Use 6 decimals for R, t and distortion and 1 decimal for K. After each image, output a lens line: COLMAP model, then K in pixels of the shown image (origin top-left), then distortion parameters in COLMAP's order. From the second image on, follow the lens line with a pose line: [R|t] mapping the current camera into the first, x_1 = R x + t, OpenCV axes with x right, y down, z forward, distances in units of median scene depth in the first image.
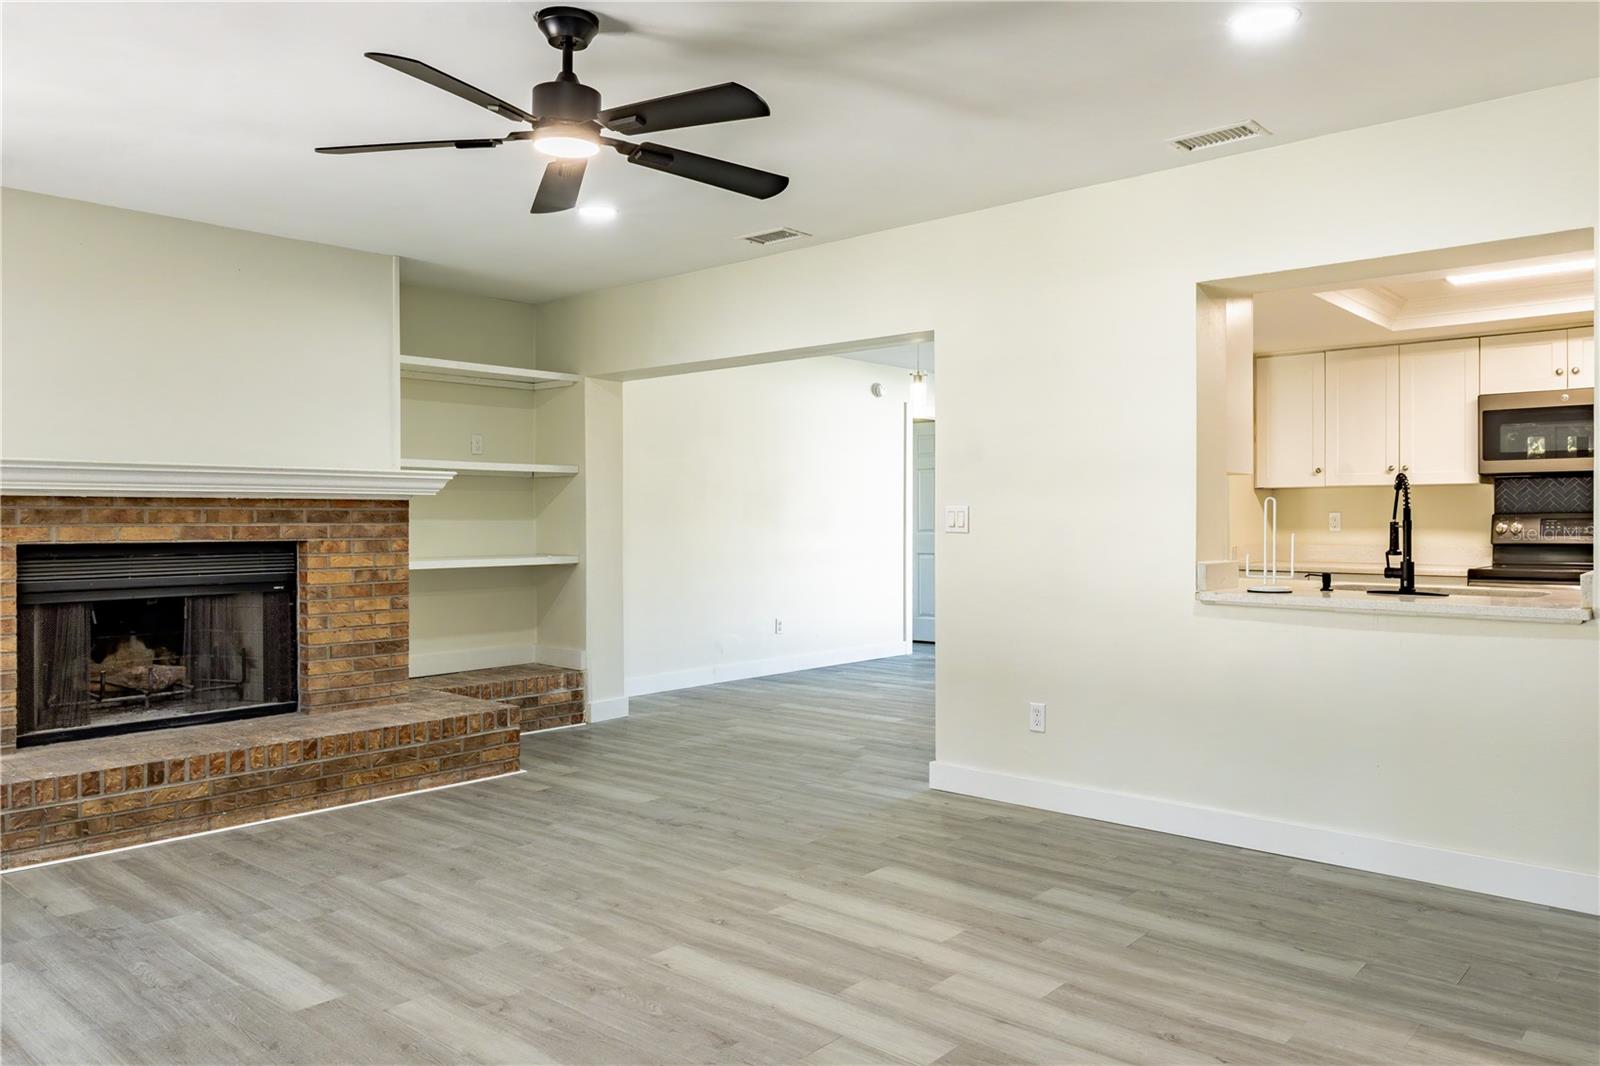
lens RADIAL K [[1150.2, 0, 877.3], [0, 1150.2, 522.9], [0, 0, 1]] dist [0.005670, -0.000862]
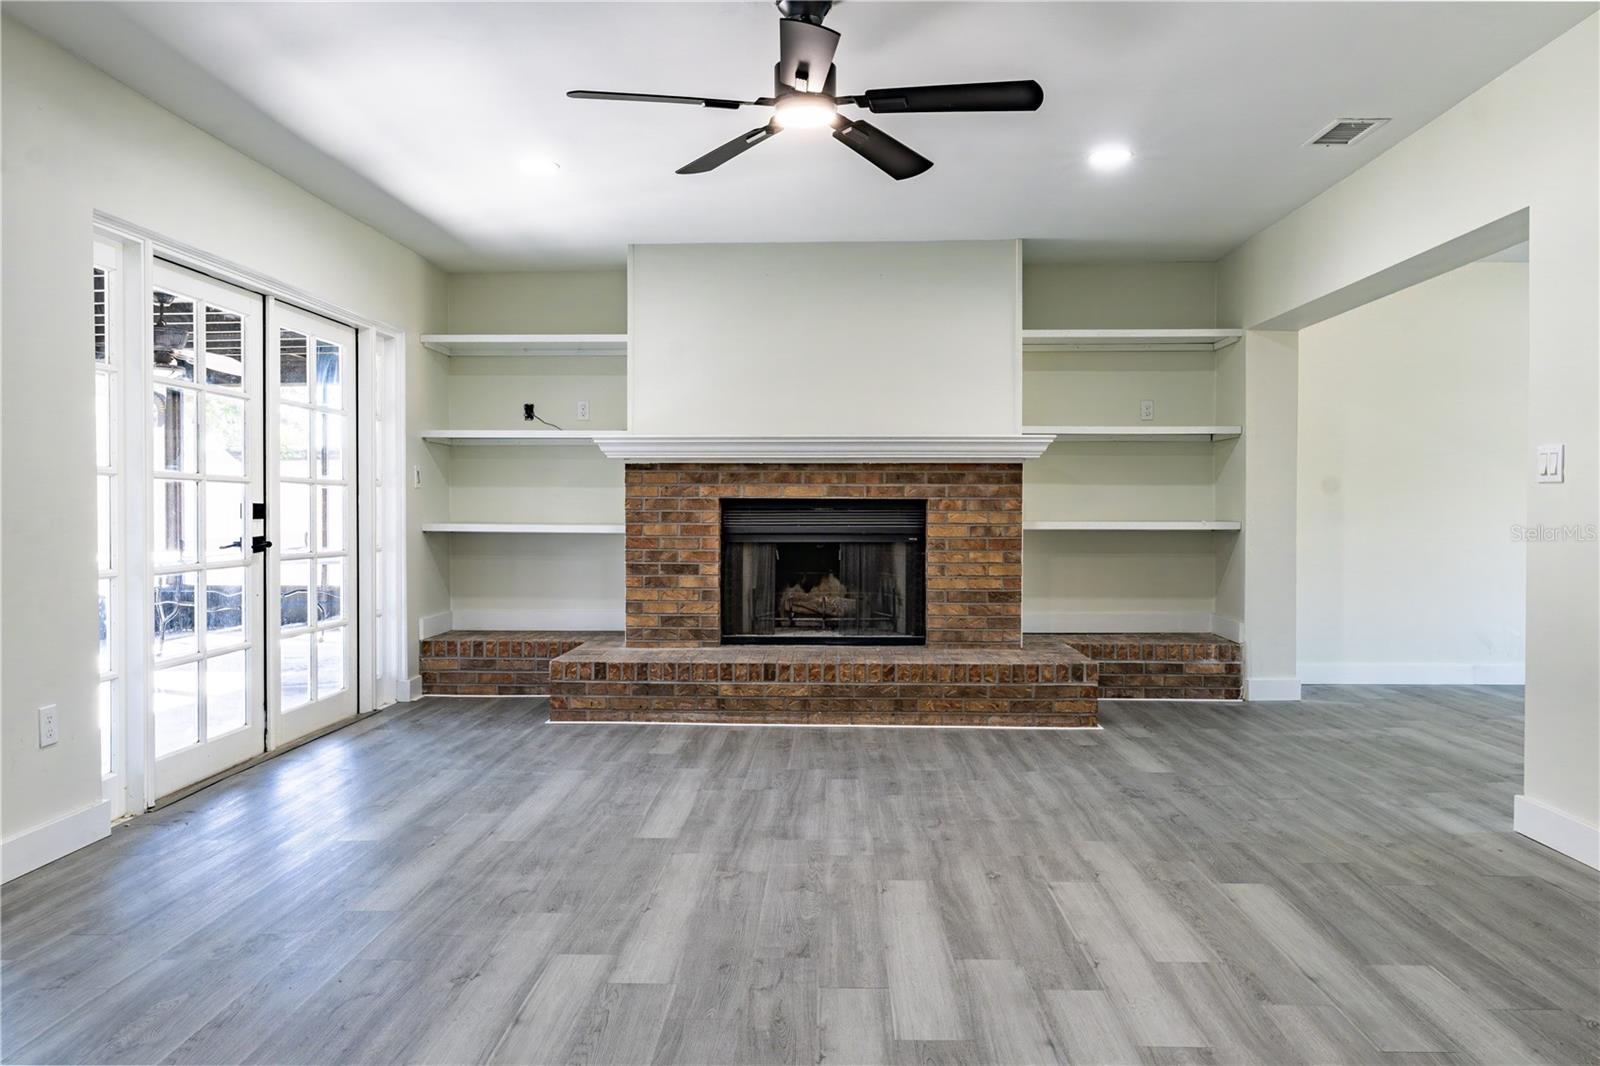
lens RADIAL K [[1150.2, 0, 812.9], [0, 1150.2, 520.6], [0, 0, 1]] dist [0.005670, -0.000862]
pose [[0.612792, 0.008866, -0.790195, 0.395100], [-0.003963, 0.999959, 0.008146, 0.031474], [0.790234, -0.001860, 0.612802, 0.217594]]
